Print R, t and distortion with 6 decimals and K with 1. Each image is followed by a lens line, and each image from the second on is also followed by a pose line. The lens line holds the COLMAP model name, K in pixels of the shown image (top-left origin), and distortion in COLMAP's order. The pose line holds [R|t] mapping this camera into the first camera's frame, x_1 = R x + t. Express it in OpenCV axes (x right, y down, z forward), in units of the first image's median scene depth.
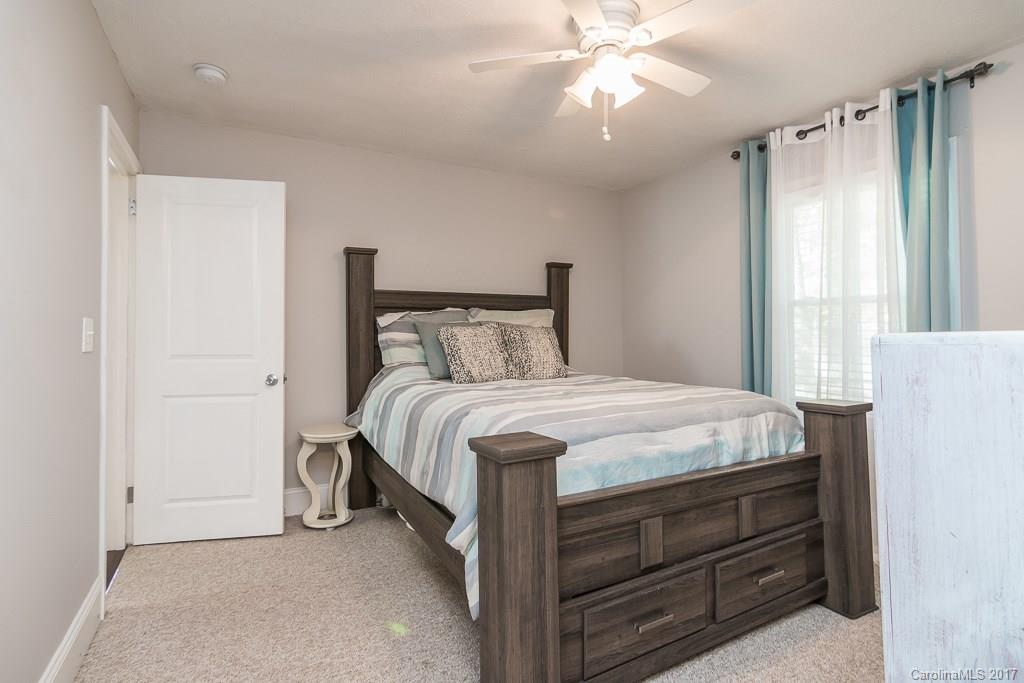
lens RADIAL K [[491.1, 0, 507.5], [0, 491.1, 331.9], [0, 0, 1]] dist [-0.010737, -0.003450]
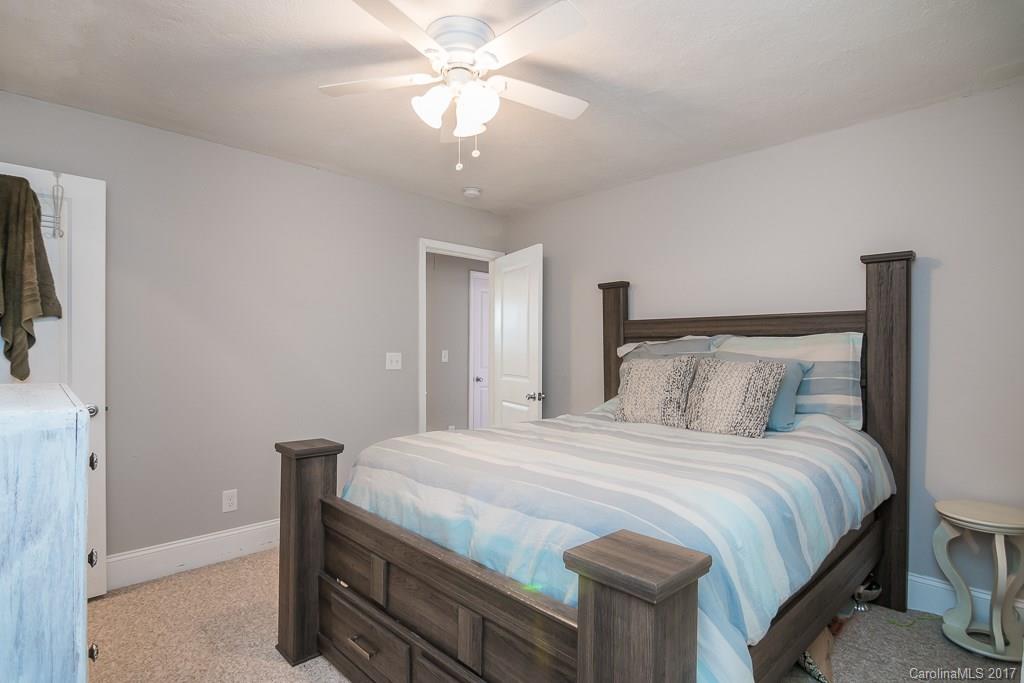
lens RADIAL K [[501.9, 0, 511.5], [0, 501.9, 347.2], [0, 0, 1]] dist [-0.005565, -0.000417]
pose [[0.300810, 0.003817, -0.953676, 0.737837], [-0.001751, 0.999993, 0.003450, -0.037124], [0.953682, 0.000632, 0.300815, 0.501586]]
